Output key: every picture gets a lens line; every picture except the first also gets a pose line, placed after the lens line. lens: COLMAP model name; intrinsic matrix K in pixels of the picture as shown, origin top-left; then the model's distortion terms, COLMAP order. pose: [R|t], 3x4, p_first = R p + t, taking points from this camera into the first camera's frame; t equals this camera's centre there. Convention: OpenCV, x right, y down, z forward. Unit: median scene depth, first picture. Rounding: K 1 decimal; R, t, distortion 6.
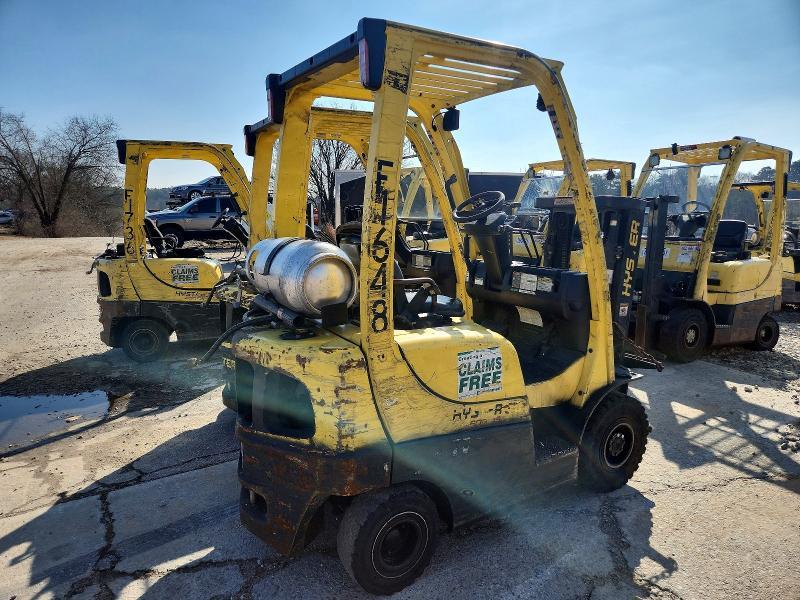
lens RADIAL K [[525.9, 0, 397.0], [0, 525.9, 303.0], [0, 0, 1]] dist [0.011205, 0.001135]
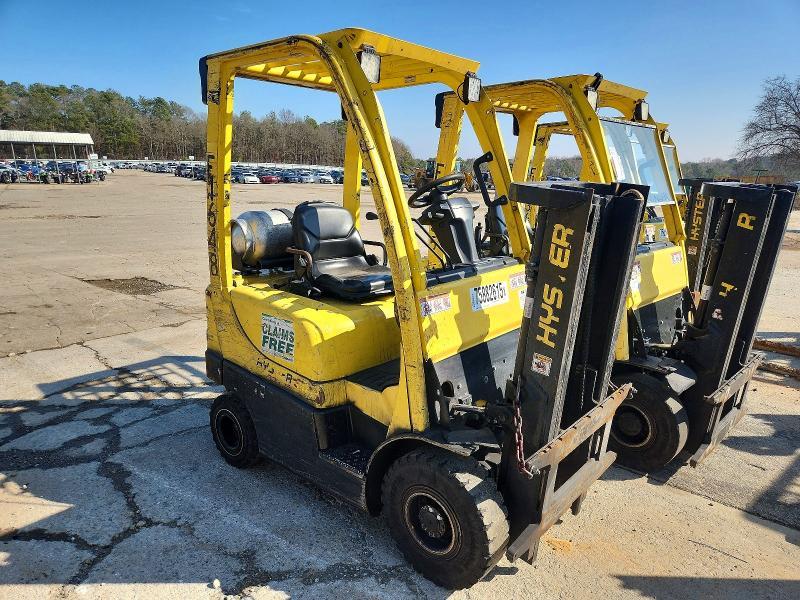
lens RADIAL K [[525.9, 0, 397.0], [0, 525.9, 303.0], [0, 0, 1]] dist [0.011205, 0.001135]
pose [[0.326363, 0.229749, -0.916898, 1.249303], [-0.181915, 0.967145, 0.177588, -0.185977], [0.927574, 0.108840, 0.357435, 0.814560]]
